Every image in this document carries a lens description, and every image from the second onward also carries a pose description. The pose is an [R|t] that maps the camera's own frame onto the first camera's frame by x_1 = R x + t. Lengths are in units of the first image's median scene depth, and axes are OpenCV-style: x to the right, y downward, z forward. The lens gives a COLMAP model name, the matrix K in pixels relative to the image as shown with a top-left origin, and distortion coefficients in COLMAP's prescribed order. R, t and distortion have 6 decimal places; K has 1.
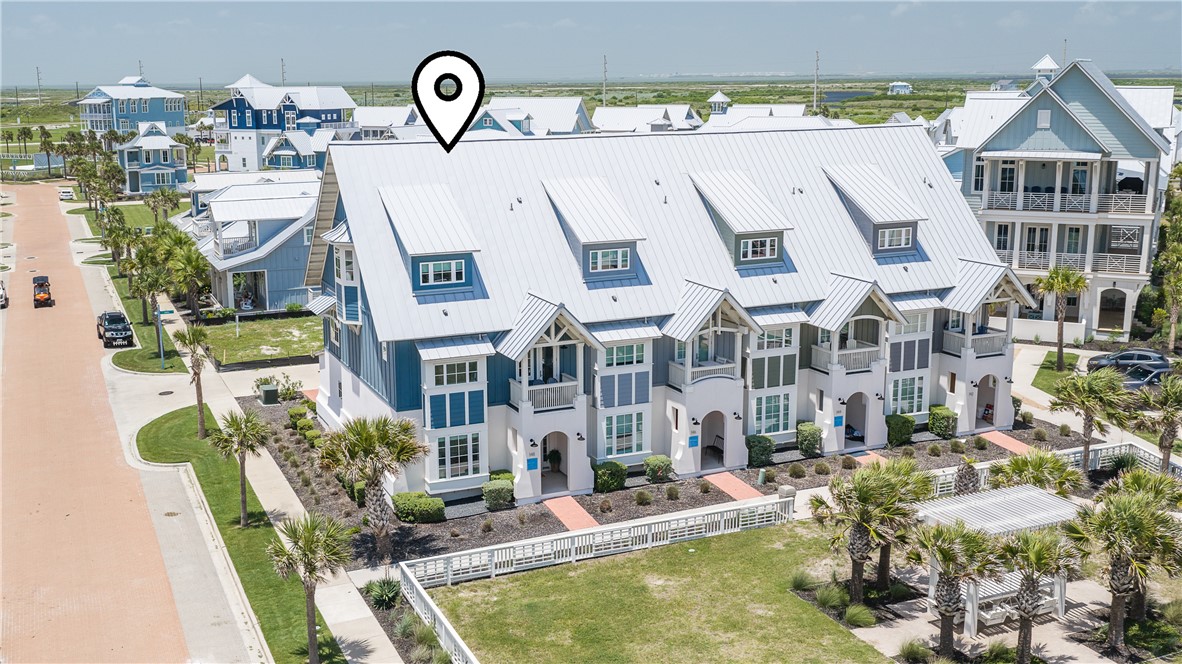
lens RADIAL K [[1148.9, 0, 634.1], [0, 1148.9, 270.2], [0, 0, 1]] dist [0.013024, 0.000000]
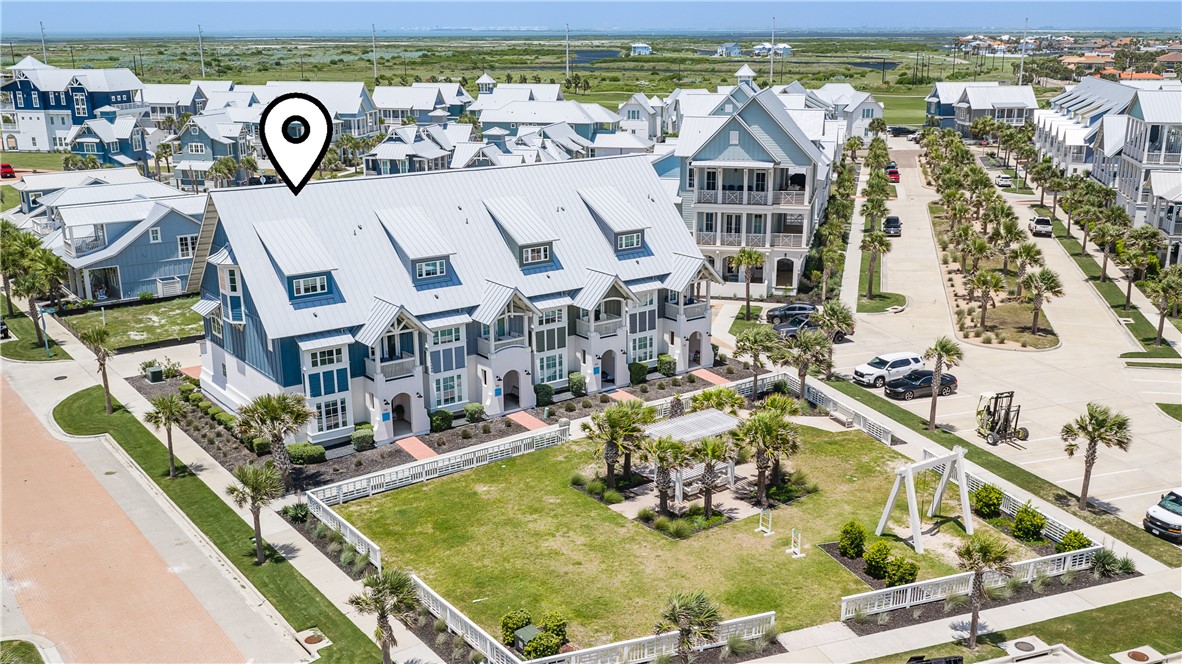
lens RADIAL K [[1041.0, 0, 592.7], [0, 1041.0, 335.5], [0, 0, 1]] dist [0.030747, -0.022303]
pose [[0.984002, -0.065104, 0.165835, -0.041786], [0.044993, 0.991477, 0.122270, -0.072627], [-0.172382, -0.112853, 0.978544, -0.278412]]
